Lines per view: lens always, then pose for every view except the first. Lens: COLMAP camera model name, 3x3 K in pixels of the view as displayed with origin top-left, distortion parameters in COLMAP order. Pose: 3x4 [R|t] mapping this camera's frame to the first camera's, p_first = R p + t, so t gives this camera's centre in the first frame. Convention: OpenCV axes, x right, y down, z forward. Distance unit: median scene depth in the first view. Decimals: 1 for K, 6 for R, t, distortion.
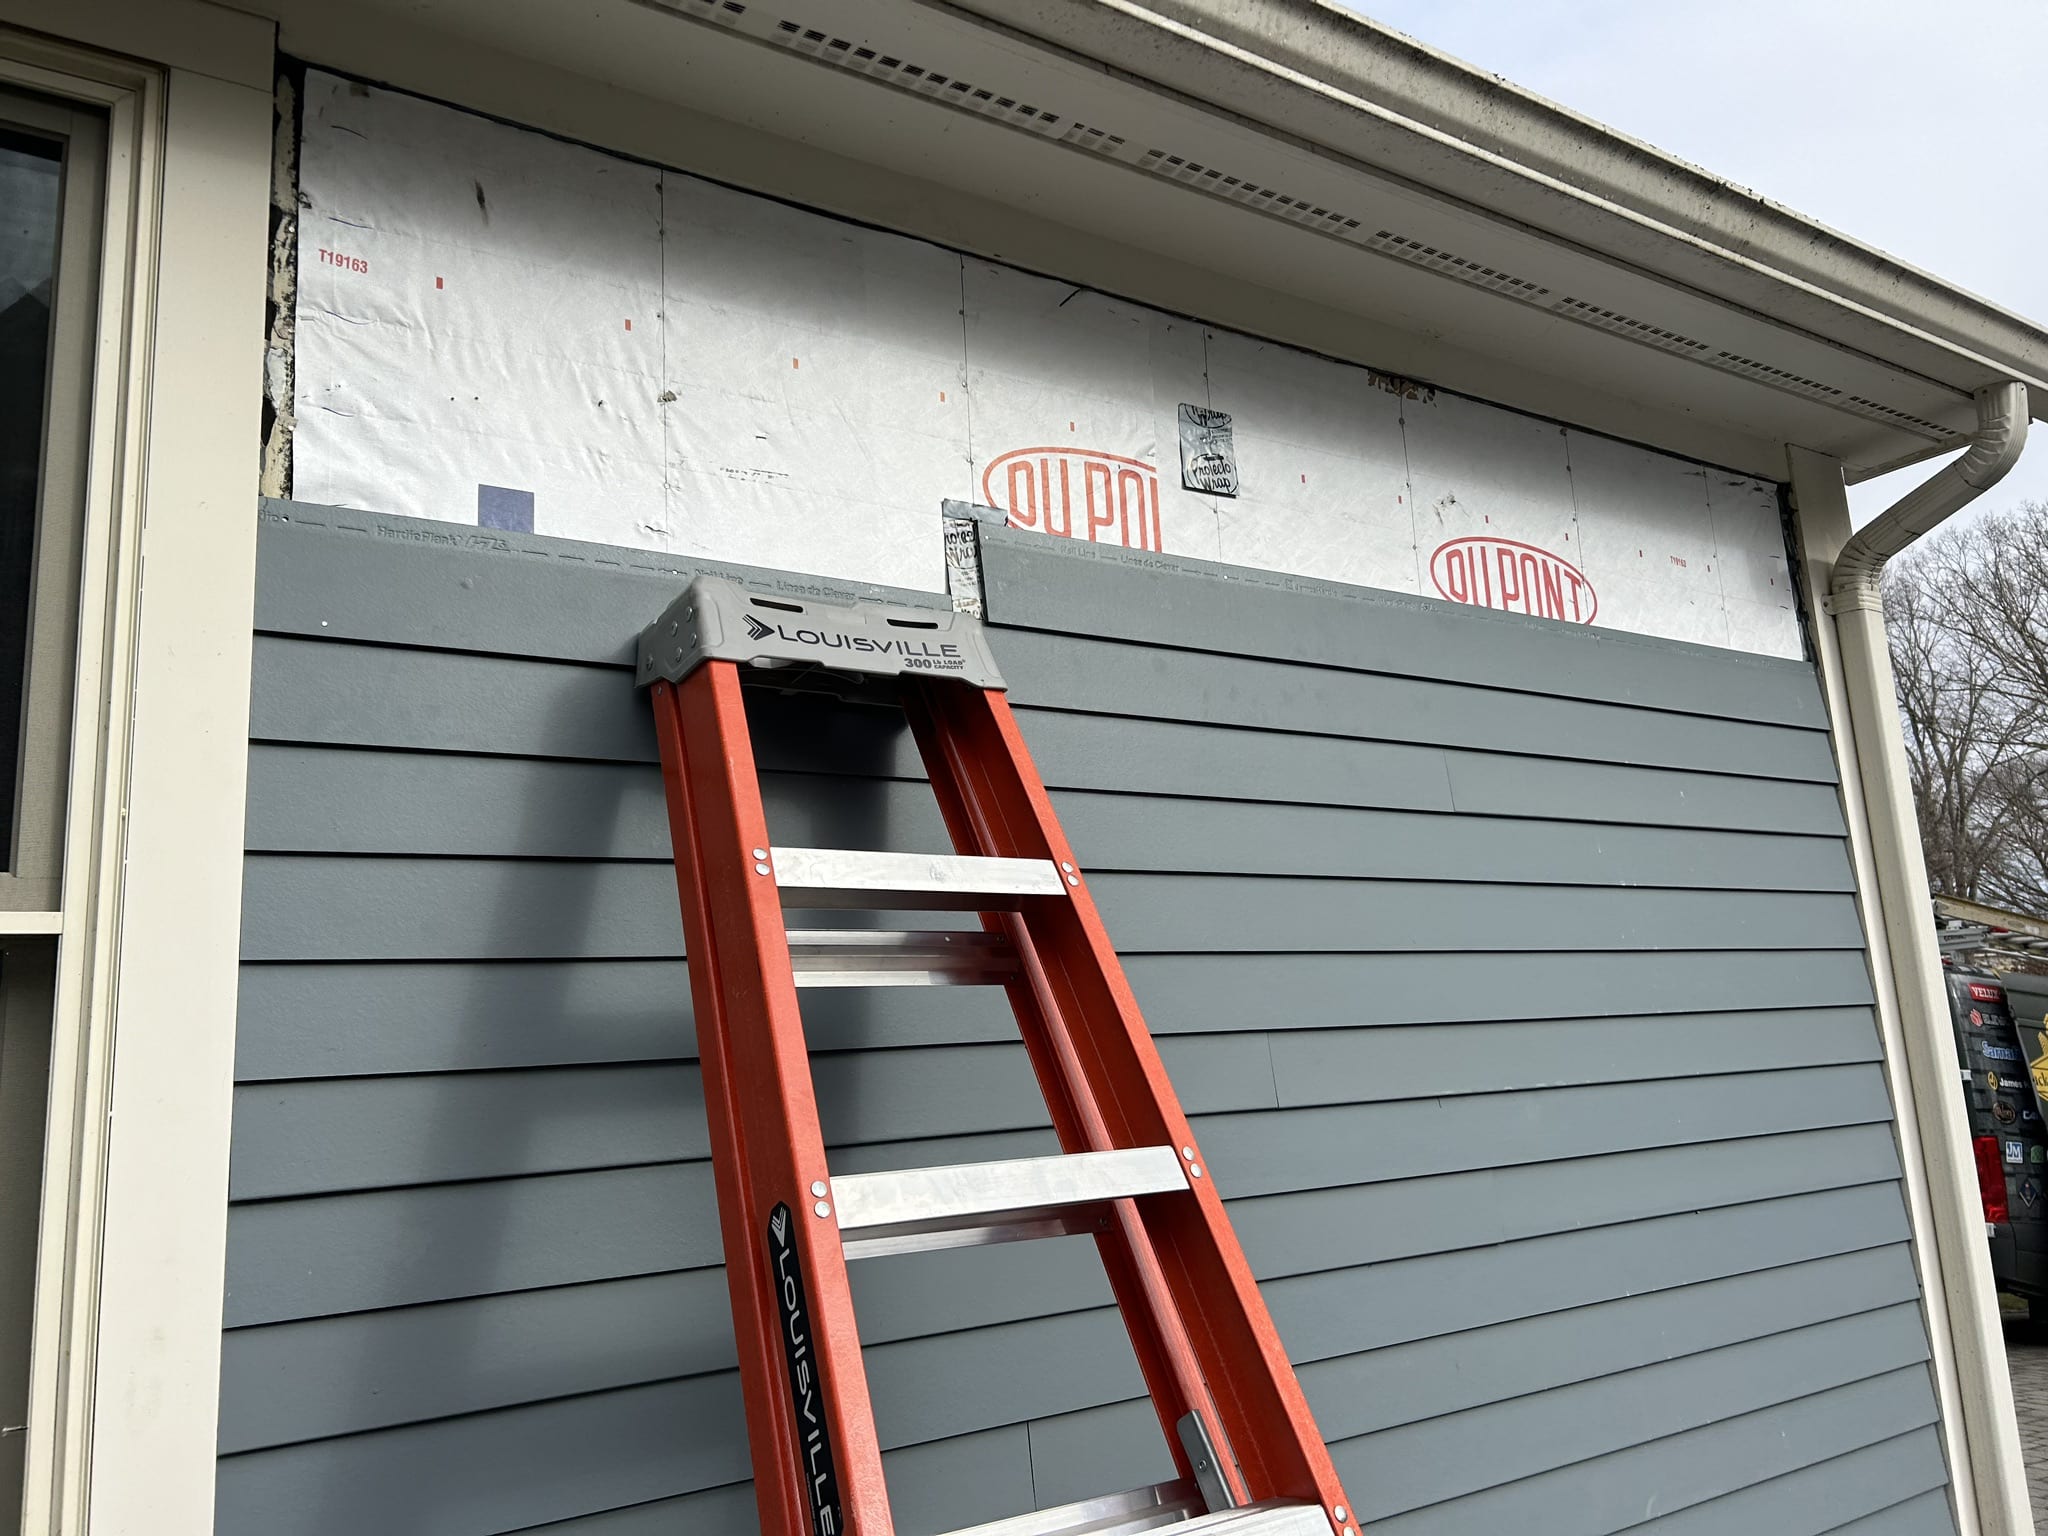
lens RADIAL K [[1554.2, 0, 1024.0], [0, 1554.2, 768.0], [0, 0, 1]] dist [0.033502, -0.044860]
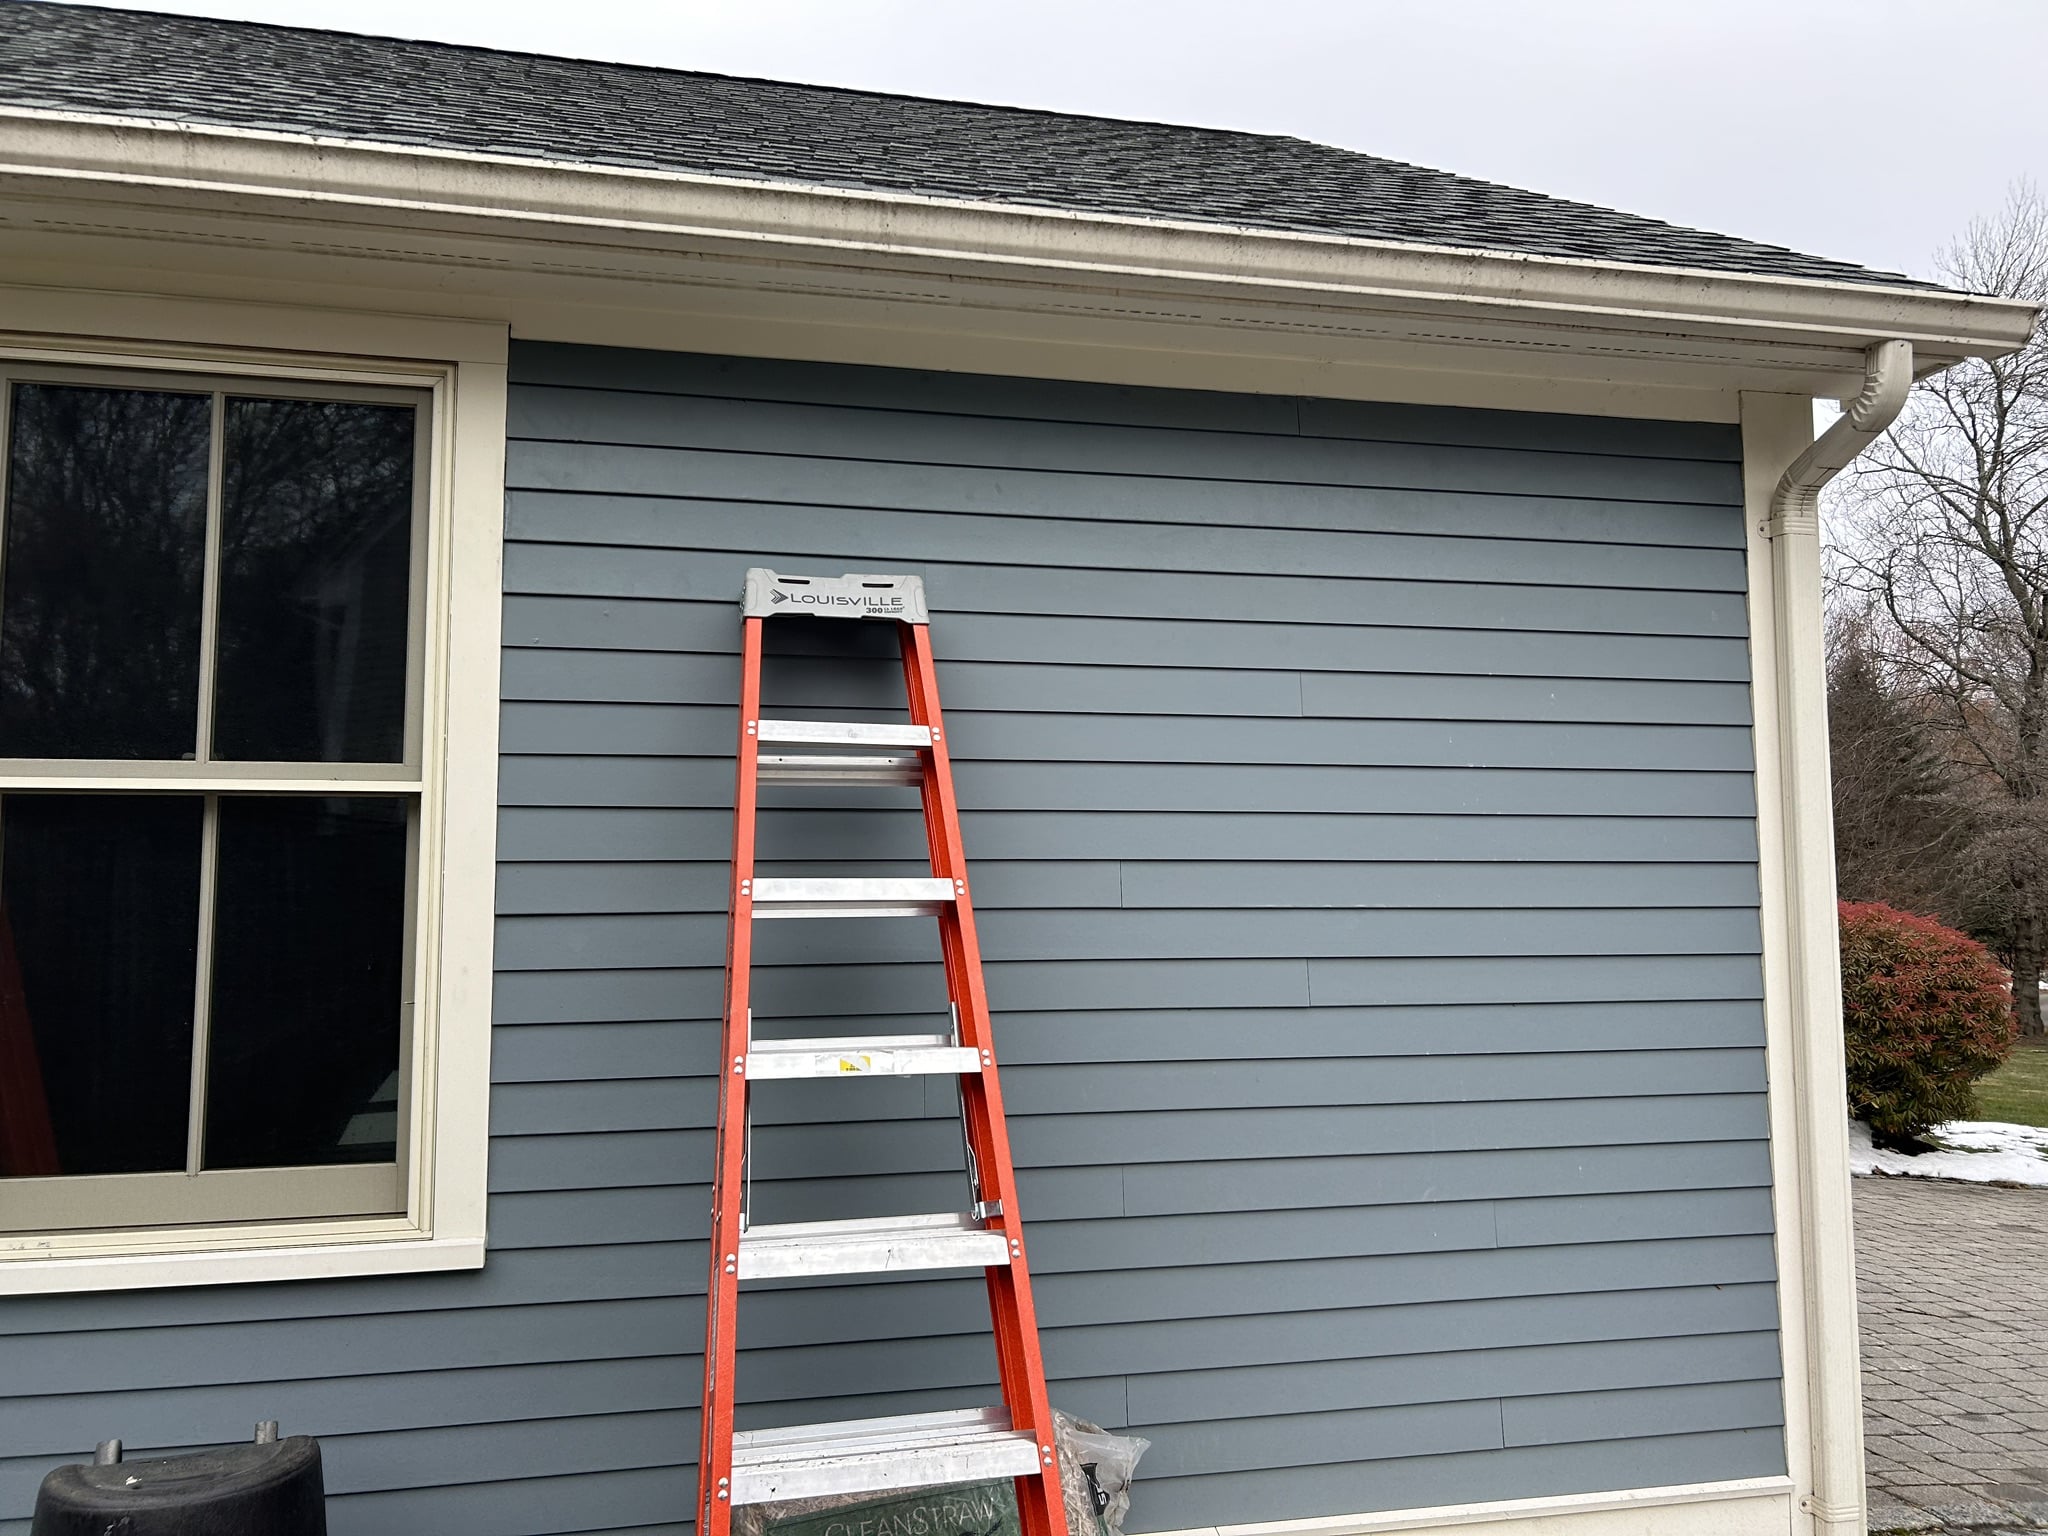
lens RADIAL K [[1554.2, 0, 1024.0], [0, 1554.2, 768.0], [0, 0, 1]] dist [0.033502, -0.044860]
pose [[0.926433, 0.029599, -0.375294, 0.951218], [0.020302, 0.991525, 0.128318, -0.183744], [0.375912, -0.126497, 0.917981, -0.669982]]
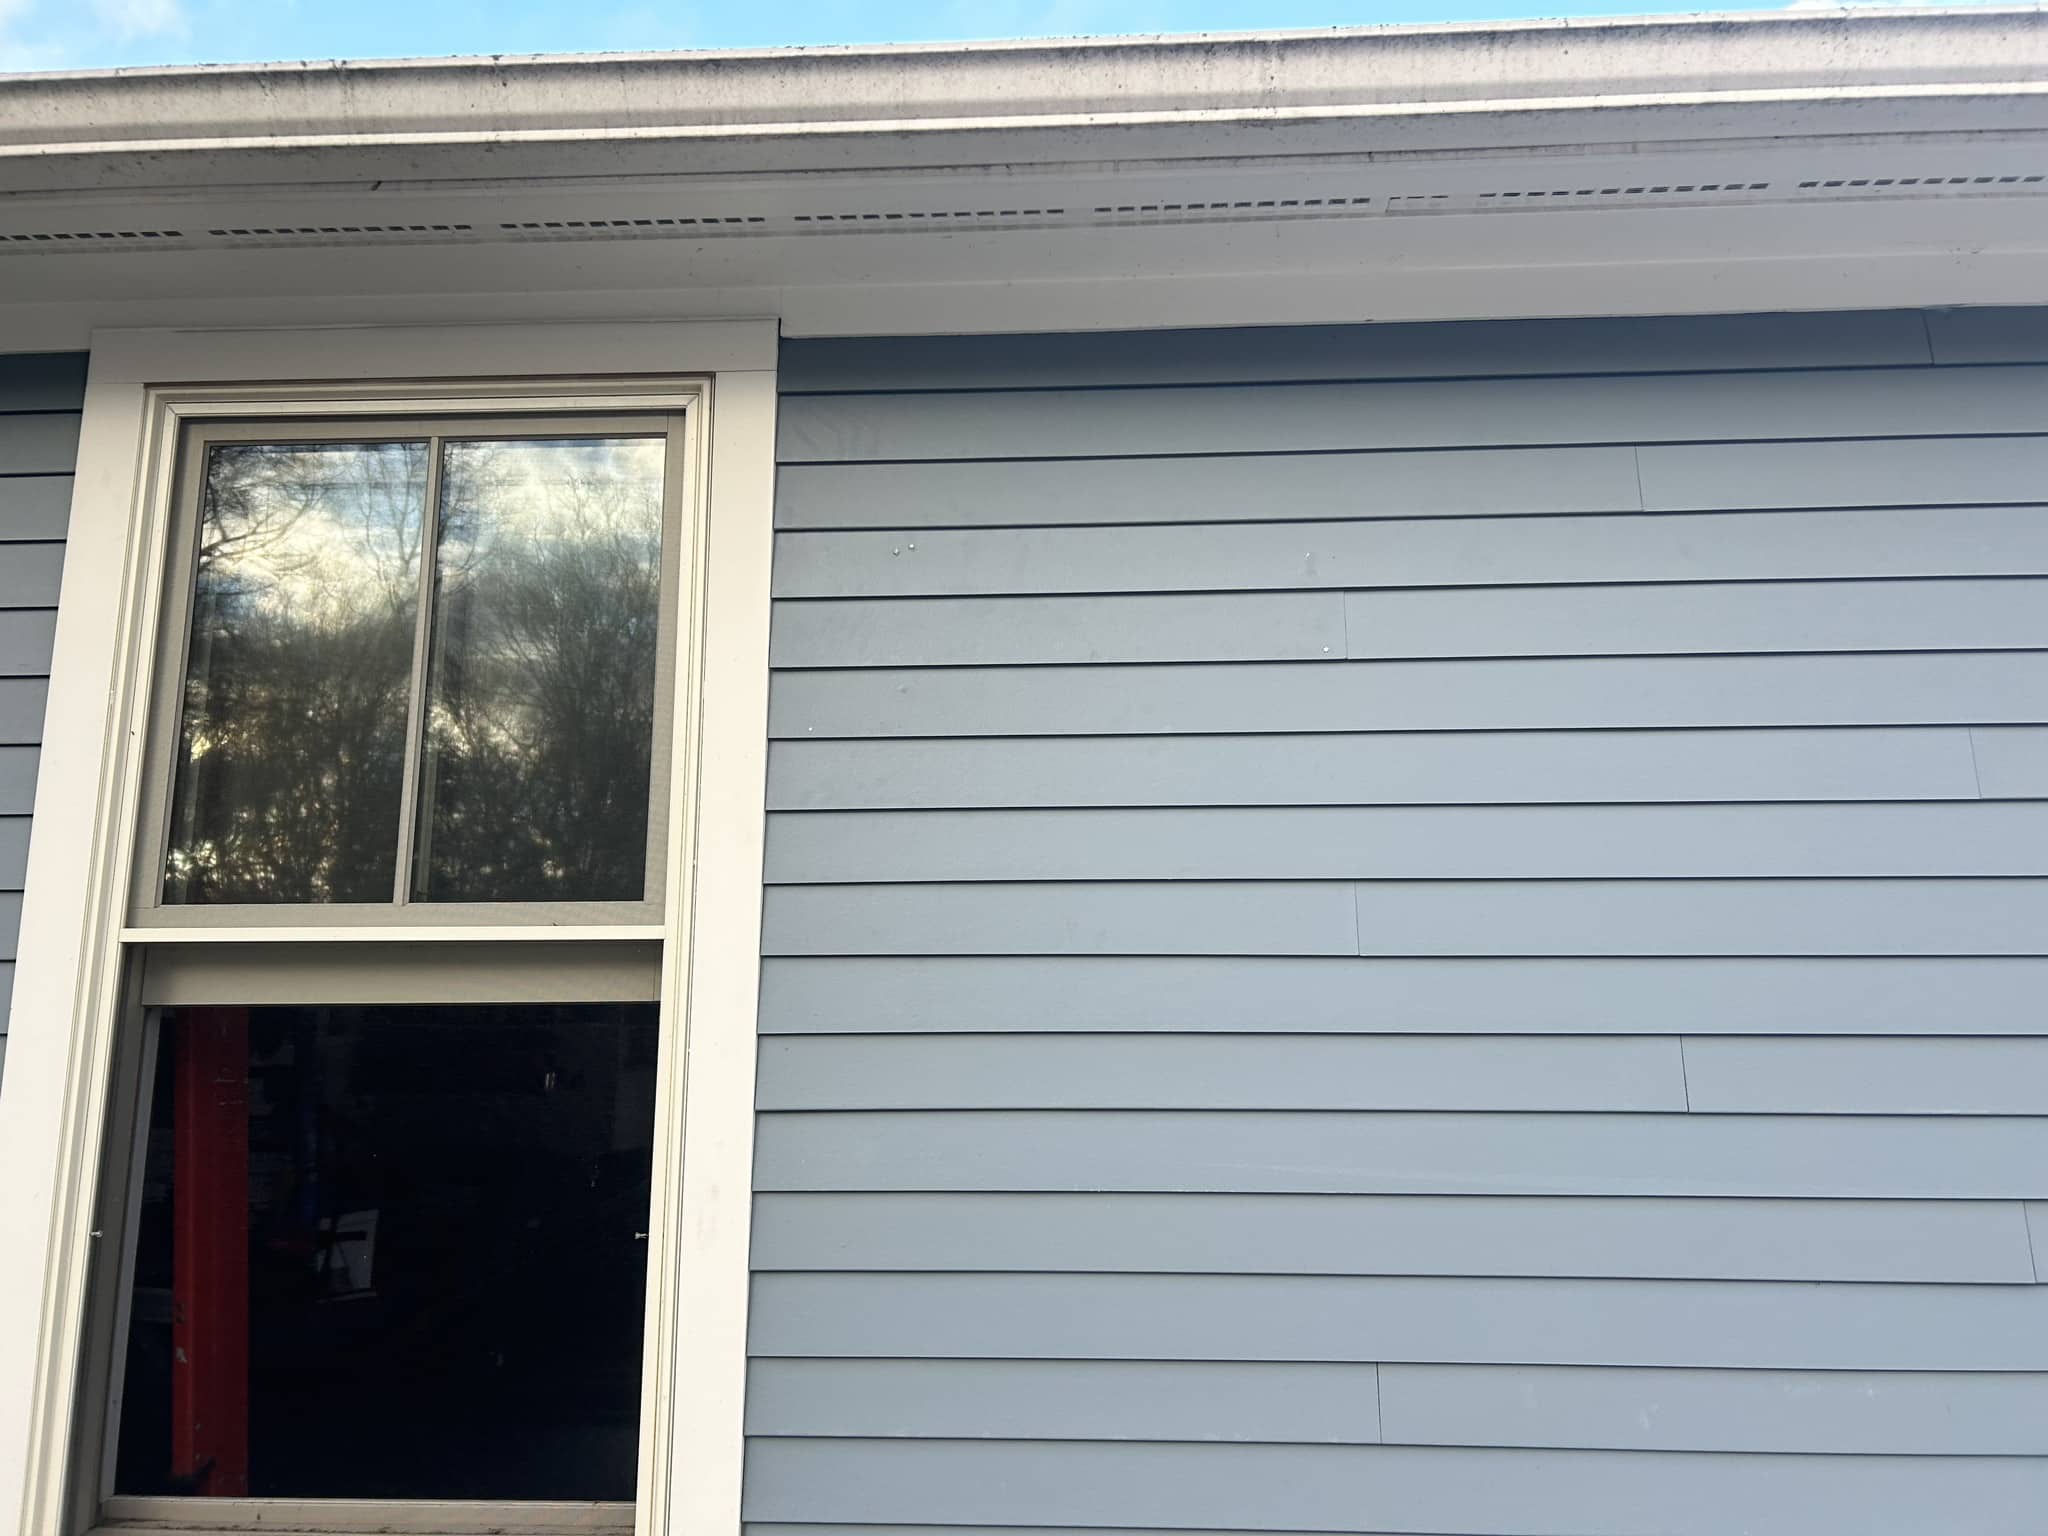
lens RADIAL K [[1554.2, 0, 1024.0], [0, 1554.2, 768.0], [0, 0, 1]] dist [0.033502, -0.044860]
pose [[0.791366, -0.047902, -0.609463, 0.647453], [0.069436, 0.997517, 0.011757, -0.062070], [0.607387, -0.051623, 0.792727, -0.053204]]
